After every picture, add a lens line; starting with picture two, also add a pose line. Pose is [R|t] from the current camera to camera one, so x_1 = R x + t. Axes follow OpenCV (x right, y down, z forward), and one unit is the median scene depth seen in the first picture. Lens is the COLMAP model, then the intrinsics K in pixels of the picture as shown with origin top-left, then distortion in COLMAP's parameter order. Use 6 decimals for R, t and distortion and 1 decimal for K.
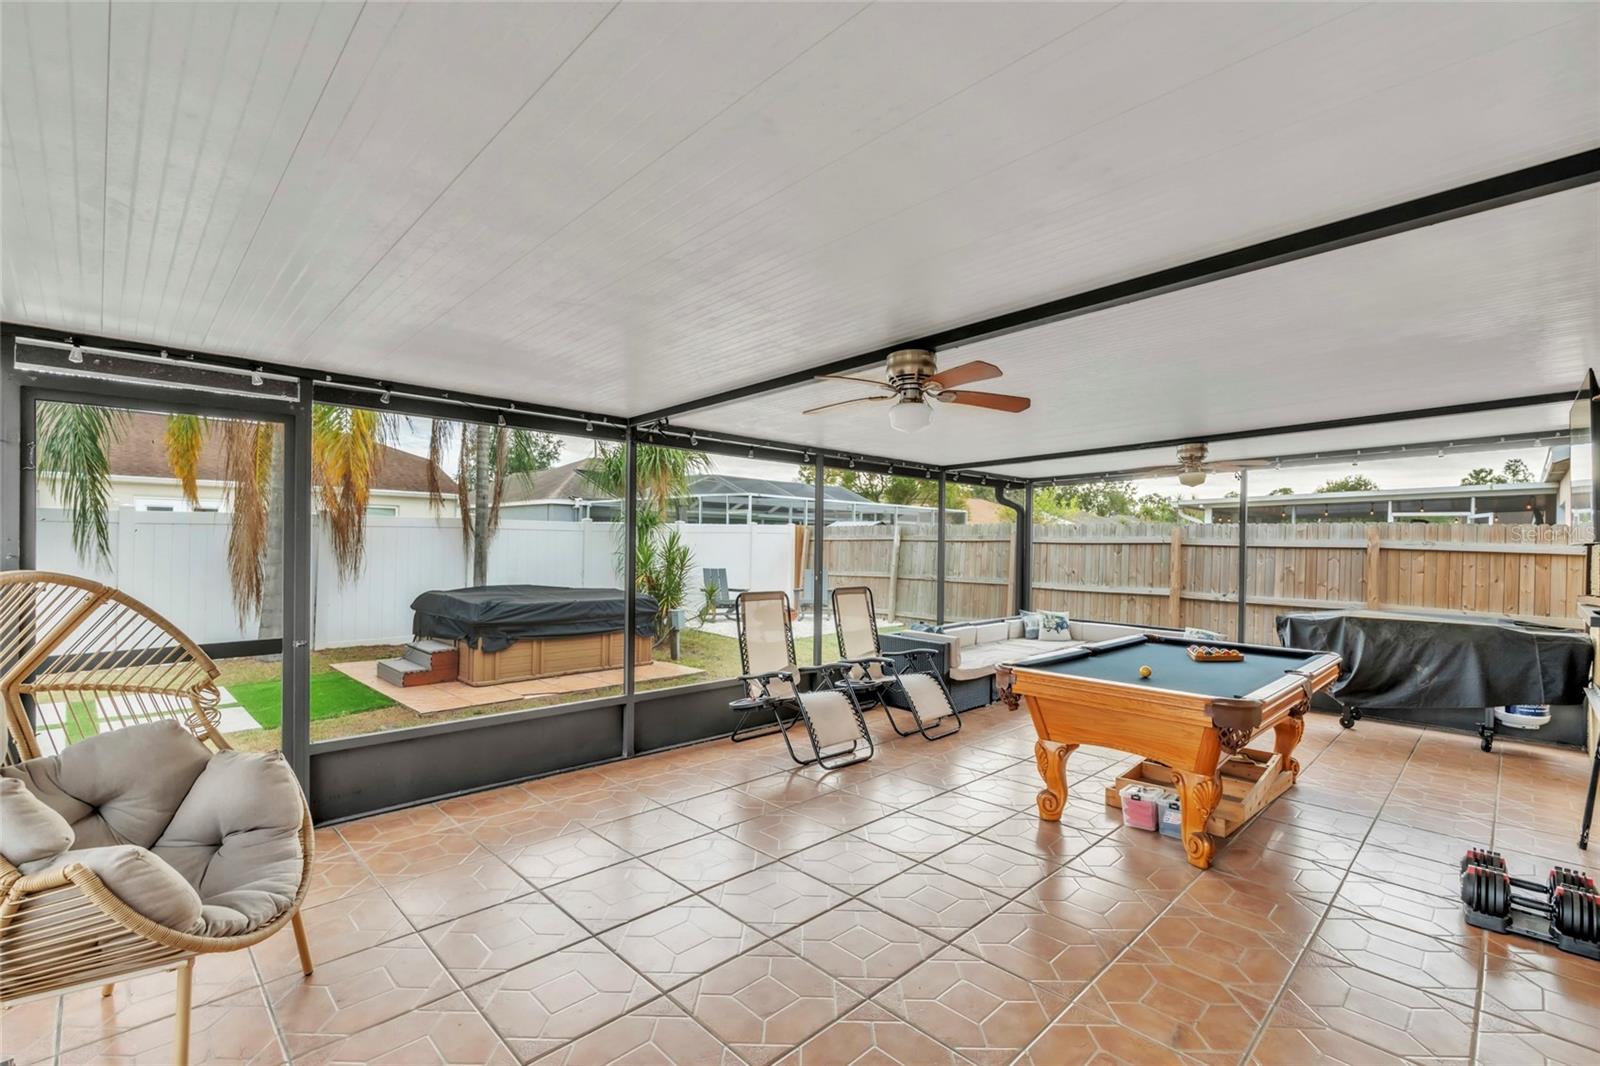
lens RADIAL K [[707.0, 0, 797.6], [0, 707.0, 535.2], [0, 0, 1]] dist [0.001307, 0.000319]
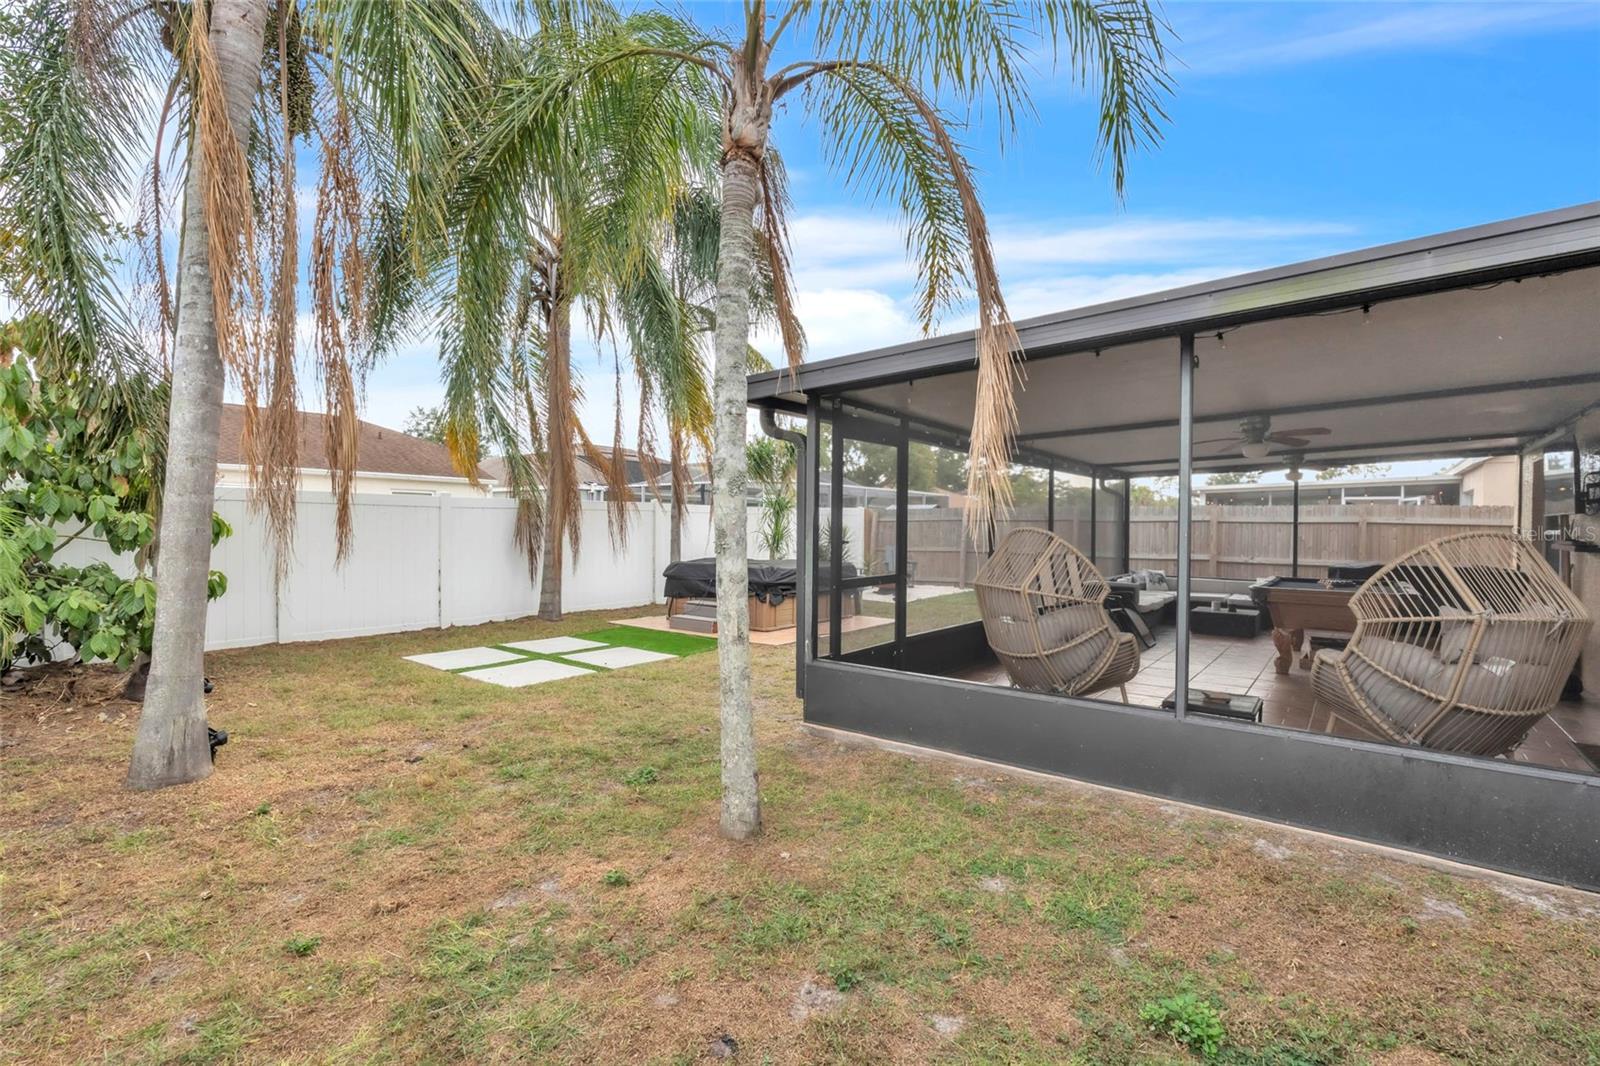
lens RADIAL K [[710.4, 0, 800.0], [0, 710.4, 533.0], [0, 0, 1]] dist [0.000899, 0.000108]
pose [[0.992309, -0.007756, 0.123543, -0.450410], [0.005206, 0.999767, 0.020945, 0.002697], [-0.123676, -0.020141, 0.992118, -0.260429]]
